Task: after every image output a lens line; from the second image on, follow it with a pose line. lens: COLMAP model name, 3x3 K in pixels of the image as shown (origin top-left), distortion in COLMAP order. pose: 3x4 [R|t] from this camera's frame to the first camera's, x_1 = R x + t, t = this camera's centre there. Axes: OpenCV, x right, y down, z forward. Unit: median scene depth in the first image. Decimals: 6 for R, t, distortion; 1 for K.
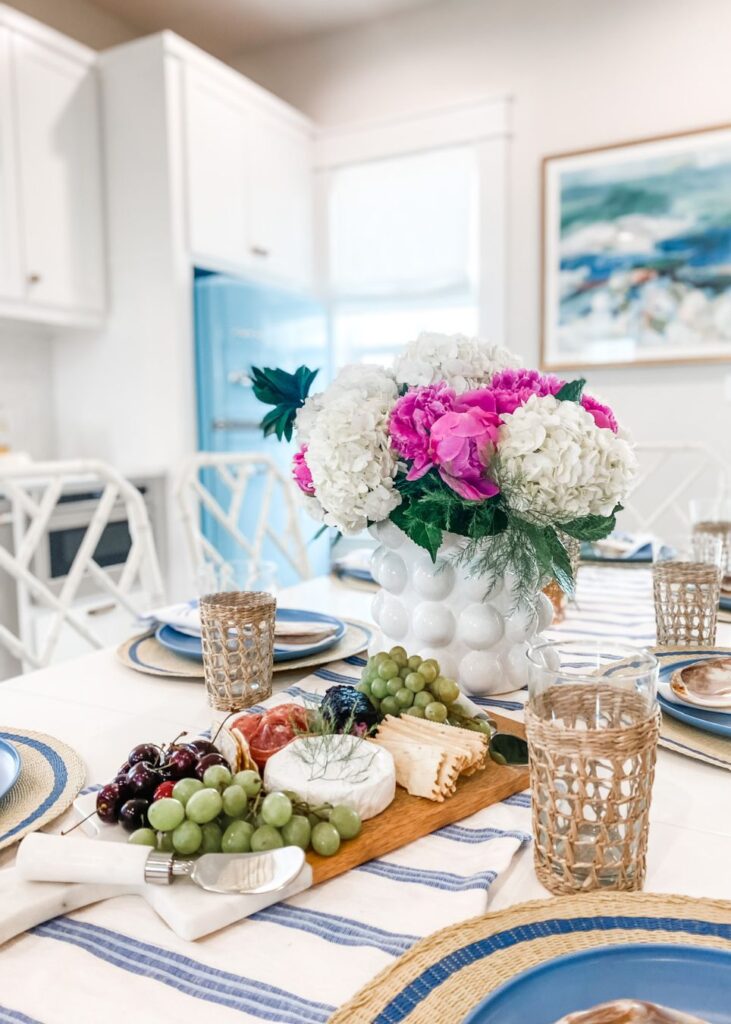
lens RADIAL K [[795.3, 0, 393.2], [0, 795.3, 508.1], [0, 0, 1]] dist [0.076255, -0.088411]
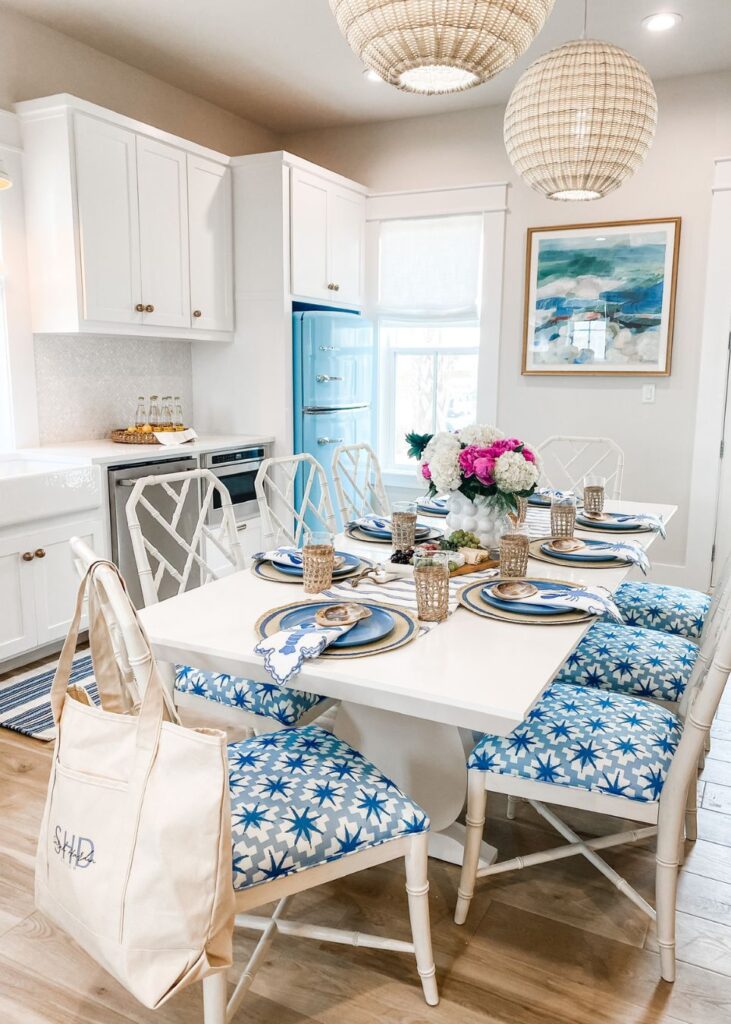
lens RADIAL K [[785.4, 0, 365.5], [0, 785.4, 512.0], [0, 0, 1]] dist [0.089542, -0.097430]
pose [[0.999506, 0.026255, -0.017262, -0.266701], [-0.024740, 0.996260, 0.082785, -0.122833], [0.019371, -0.082318, 0.996418, -1.777508]]
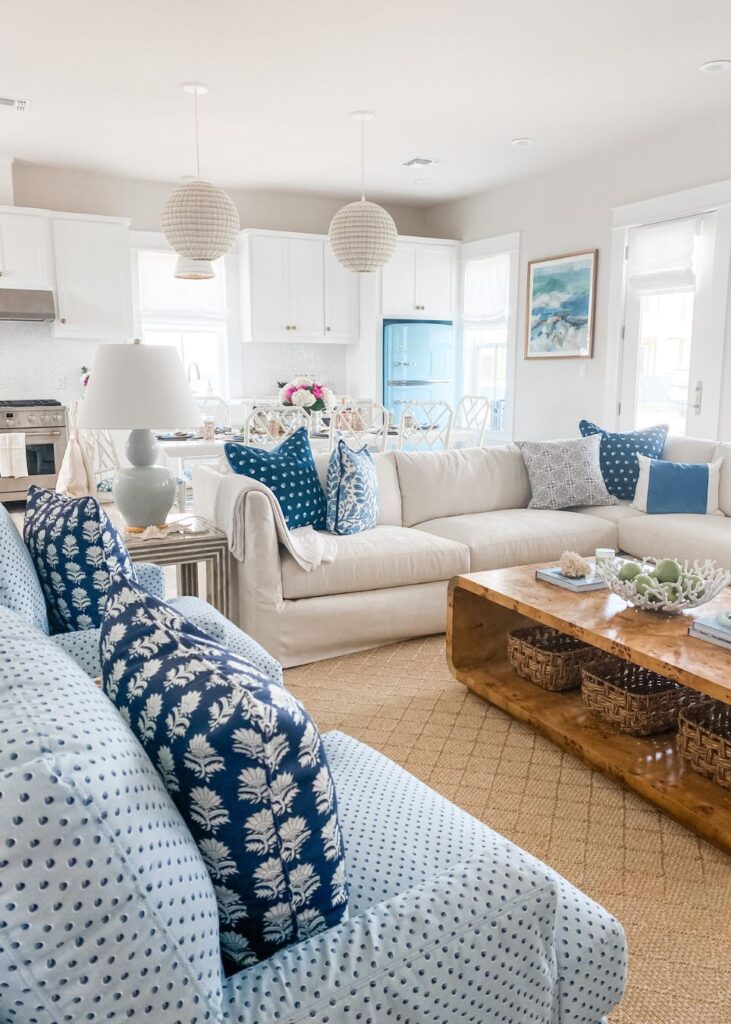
lens RADIAL K [[785.4, 0, 365.5], [0, 785.4, 512.0], [0, 0, 1]] dist [0.089542, -0.097430]
pose [[0.806507, 0.118021, -0.579325, 4.165099], [-0.068232, 0.991906, 0.107083, 0.141254], [0.587274, -0.046835, 0.808032, -3.758933]]
